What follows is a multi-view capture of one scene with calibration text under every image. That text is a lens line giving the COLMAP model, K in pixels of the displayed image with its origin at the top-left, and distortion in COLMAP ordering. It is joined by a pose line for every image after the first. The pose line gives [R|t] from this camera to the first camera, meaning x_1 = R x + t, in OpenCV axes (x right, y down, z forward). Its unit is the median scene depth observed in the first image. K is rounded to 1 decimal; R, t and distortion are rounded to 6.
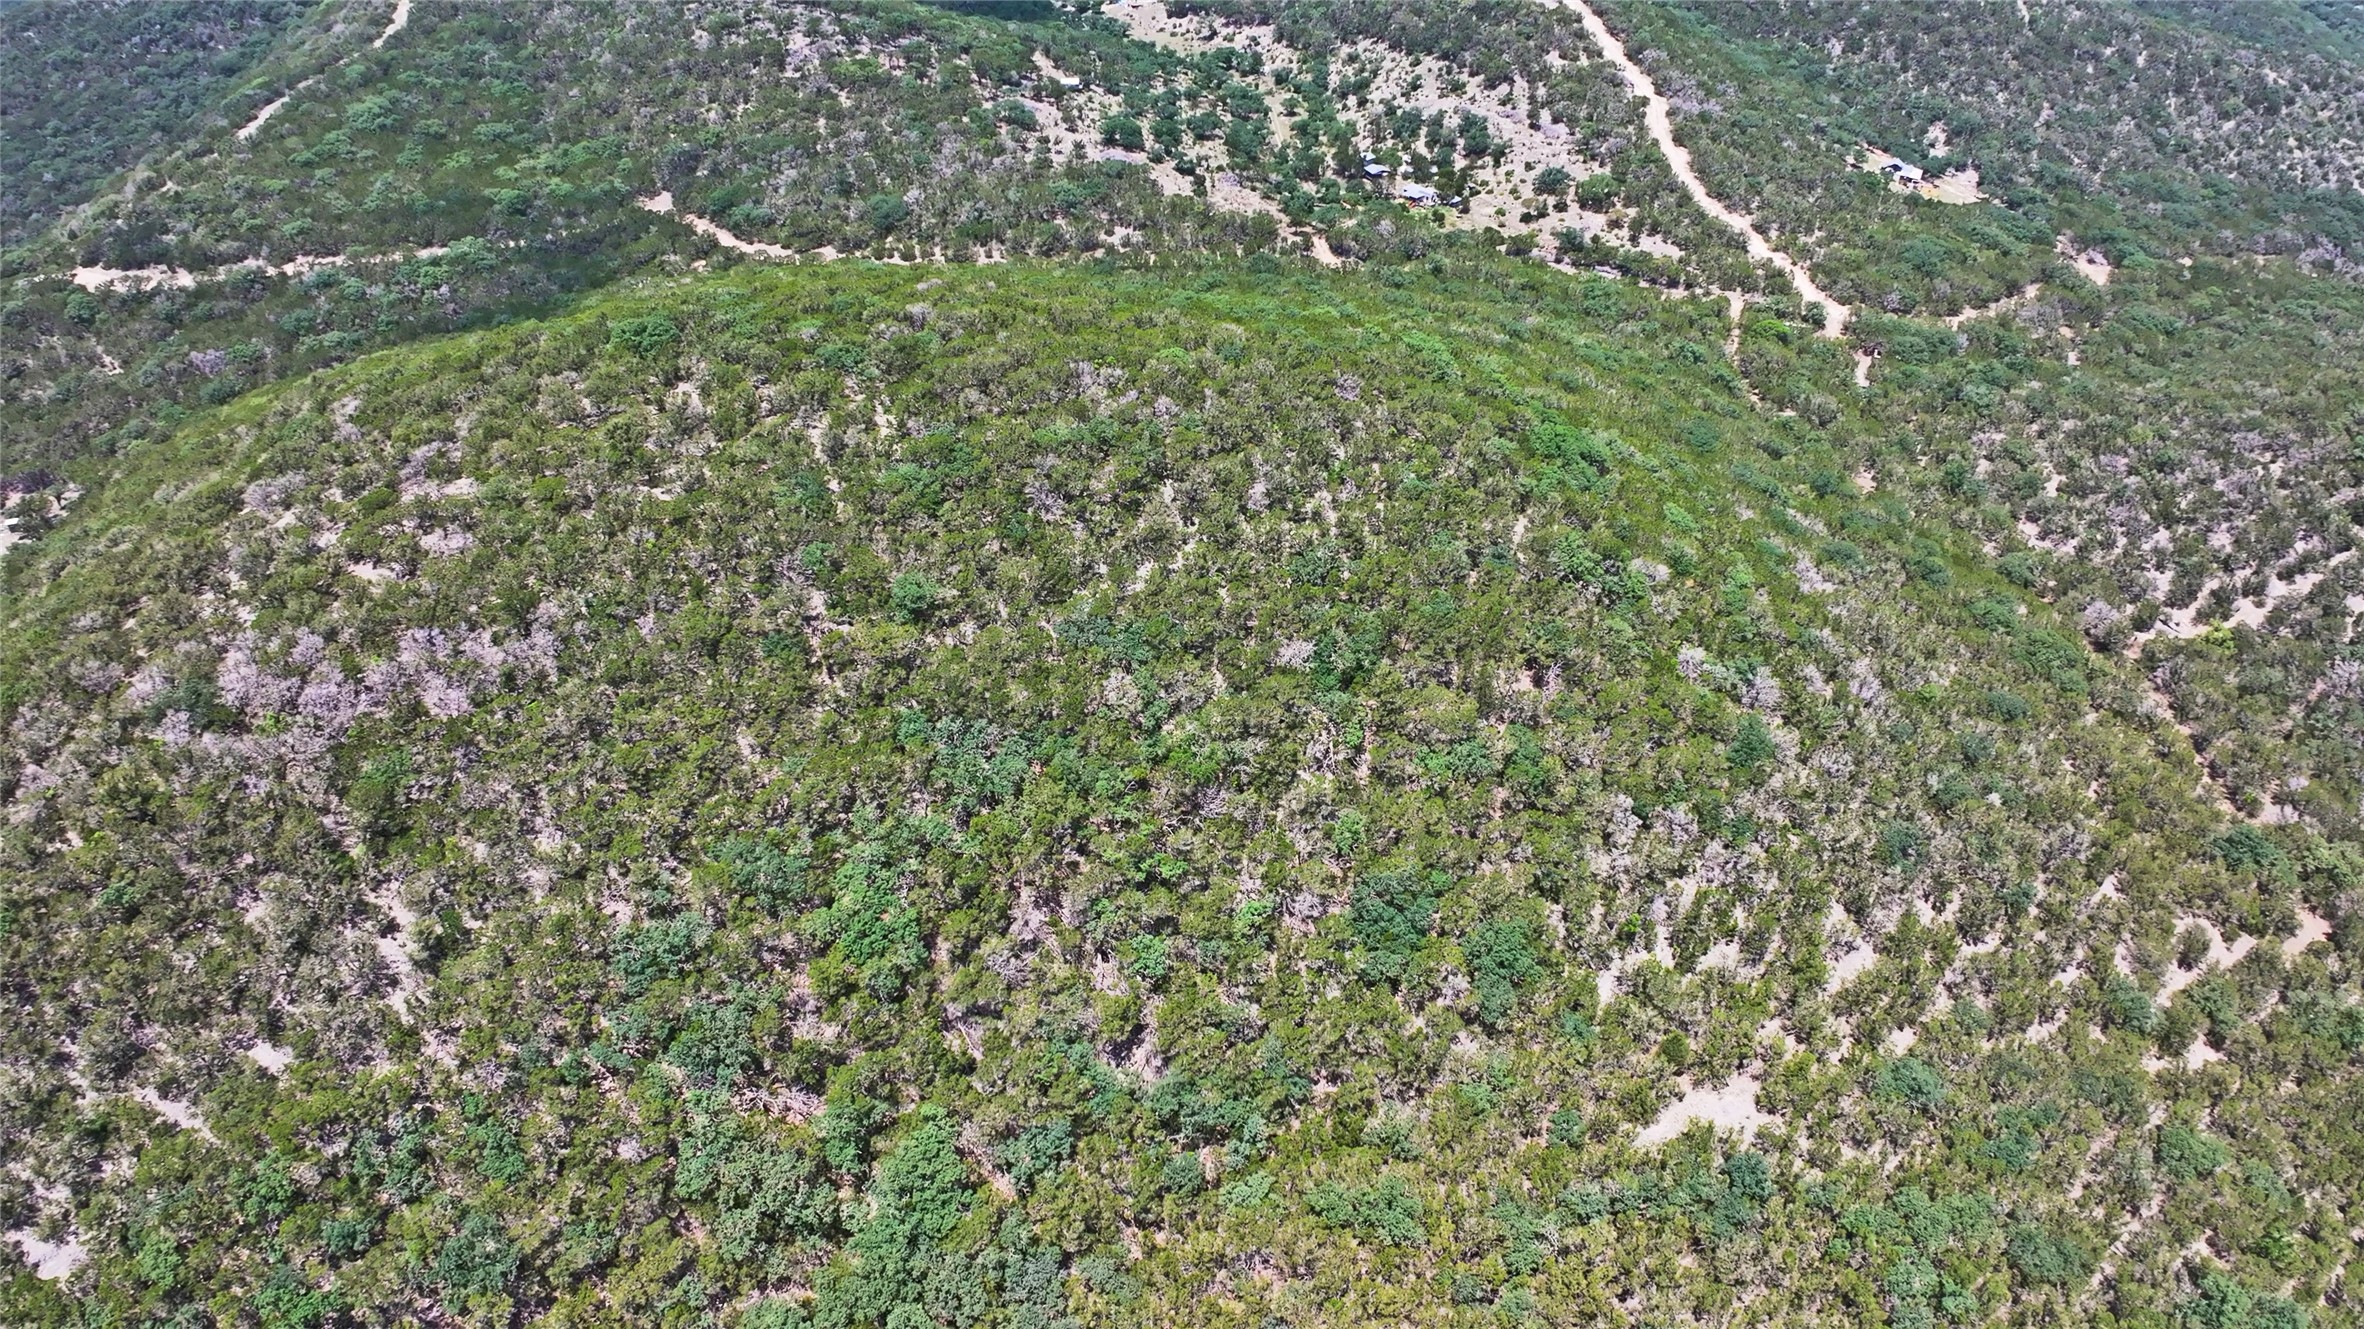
lens RADIAL K [[1455.5, 0, 1185.9], [0, 1455.5, 645.7], [0, 0, 1]] dist [-0.177480, 0.023122]
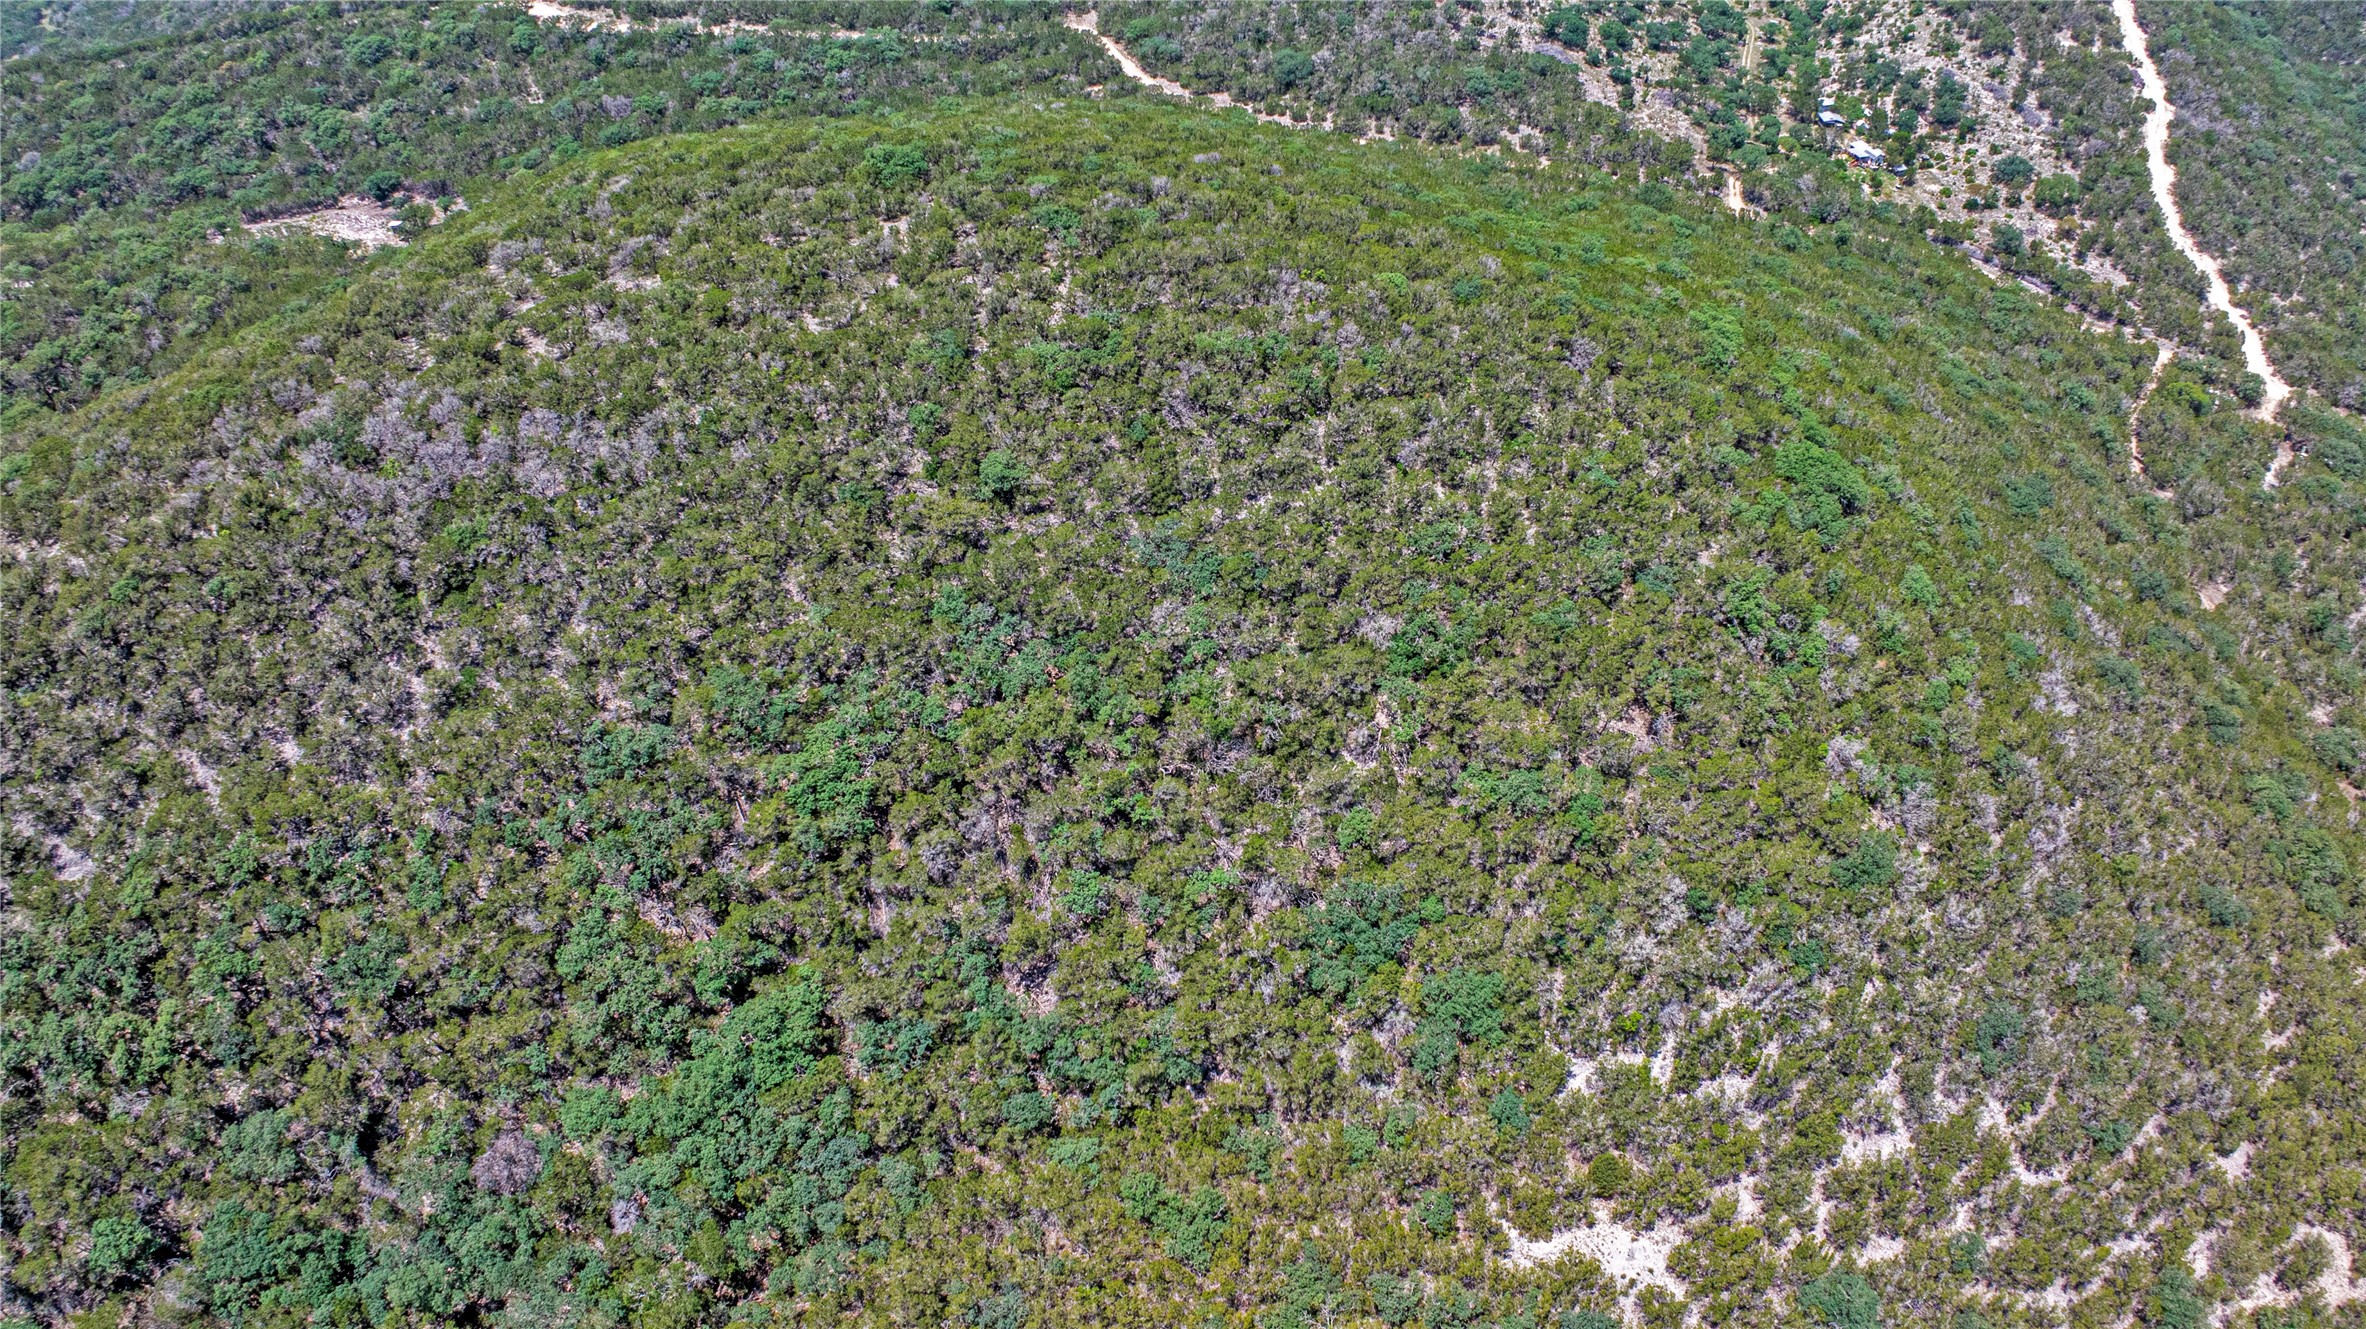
lens RADIAL K [[1463.3, 0, 1174.5], [0, 1463.3, 647.5], [0, 0, 1]] dist [-0.213270, 0.050465]
pose [[0.919735, 0.260569, -0.293584, 0.103079], [-0.229594, 0.963726, 0.136082, -0.035110], [0.318393, -0.057754, 0.946198, 0.035189]]
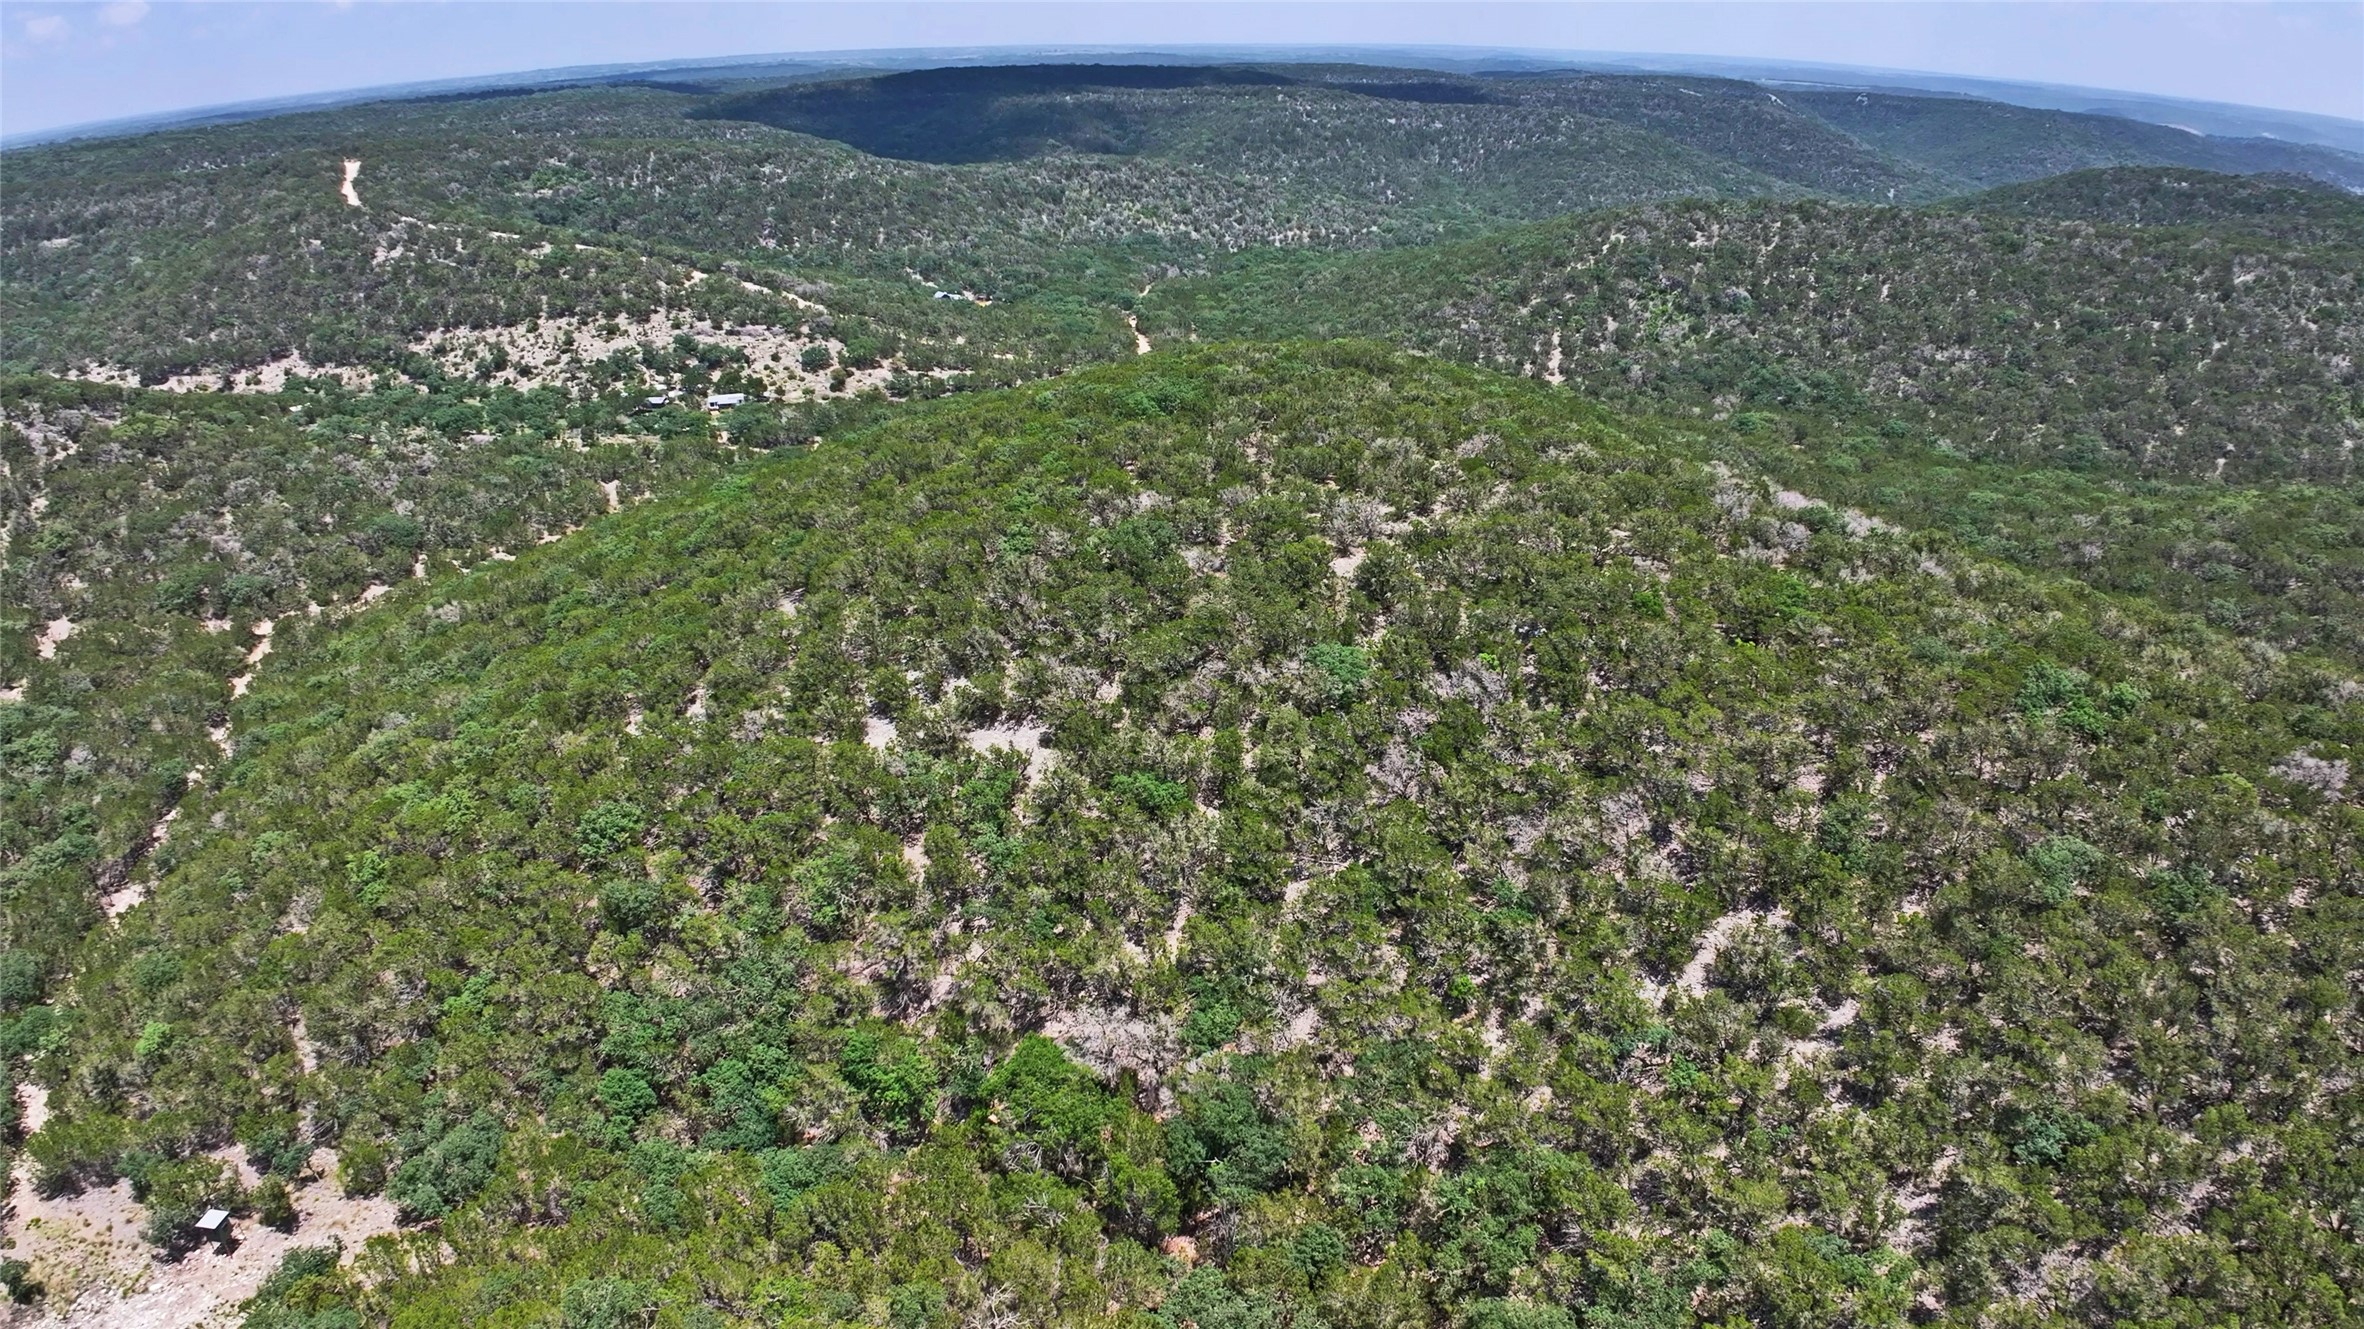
lens RADIAL K [[1455.5, 0, 1185.9], [0, 1455.5, 645.7], [0, 0, 1]] dist [-0.177480, 0.023122]
pose [[0.439739, -0.346277, 0.828687, -0.673383], [0.520635, 0.850120, 0.078961, -0.078368], [-0.731826, 0.396721, 0.554115, 0.267636]]
